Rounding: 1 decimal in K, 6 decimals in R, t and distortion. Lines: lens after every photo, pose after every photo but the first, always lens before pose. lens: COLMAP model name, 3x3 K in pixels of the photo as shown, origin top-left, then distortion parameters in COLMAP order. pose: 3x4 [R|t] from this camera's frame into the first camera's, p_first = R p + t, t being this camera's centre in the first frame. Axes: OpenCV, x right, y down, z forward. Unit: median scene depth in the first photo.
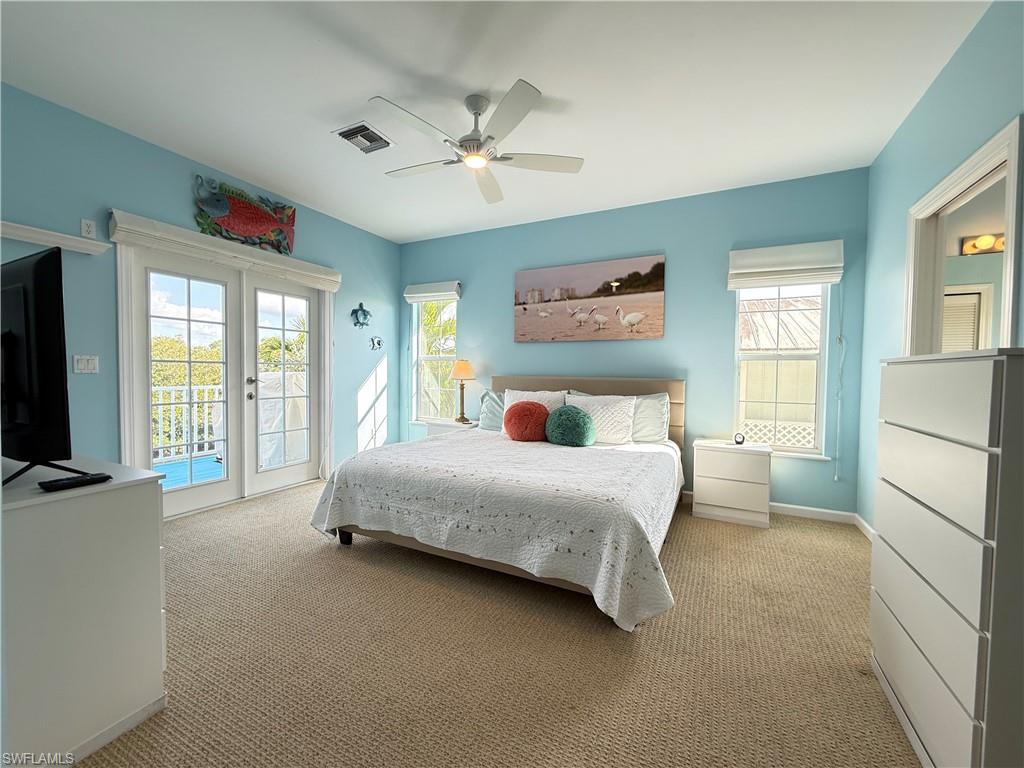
lens RADIAL K [[406.8, 0, 511.9], [0, 406.8, 383.3], [0, 0, 1]] dist [-0.002175, -0.000397]
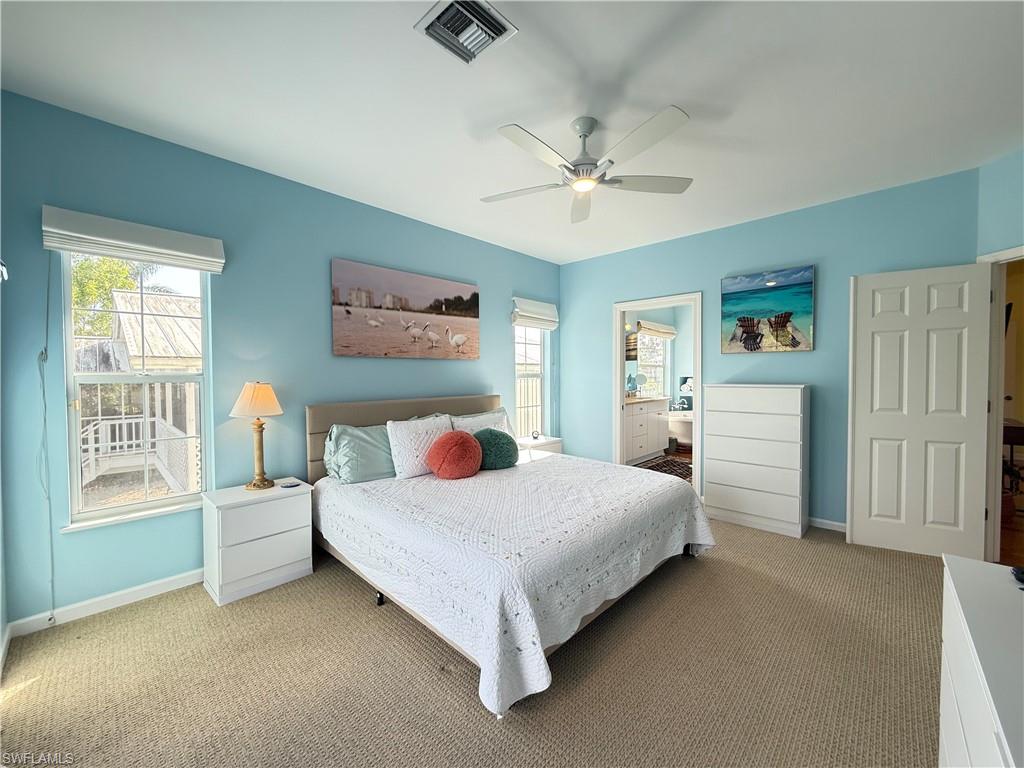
lens RADIAL K [[406.8, 0, 509.6], [0, 406.8, 382.5], [0, 0, 1]] dist [-0.002175, -0.000397]
pose [[0.296082, -0.030969, 0.954660, -0.641266], [0.038967, 0.999034, 0.020323, -0.061400], [-0.954367, 0.031183, 0.297003, 0.536742]]
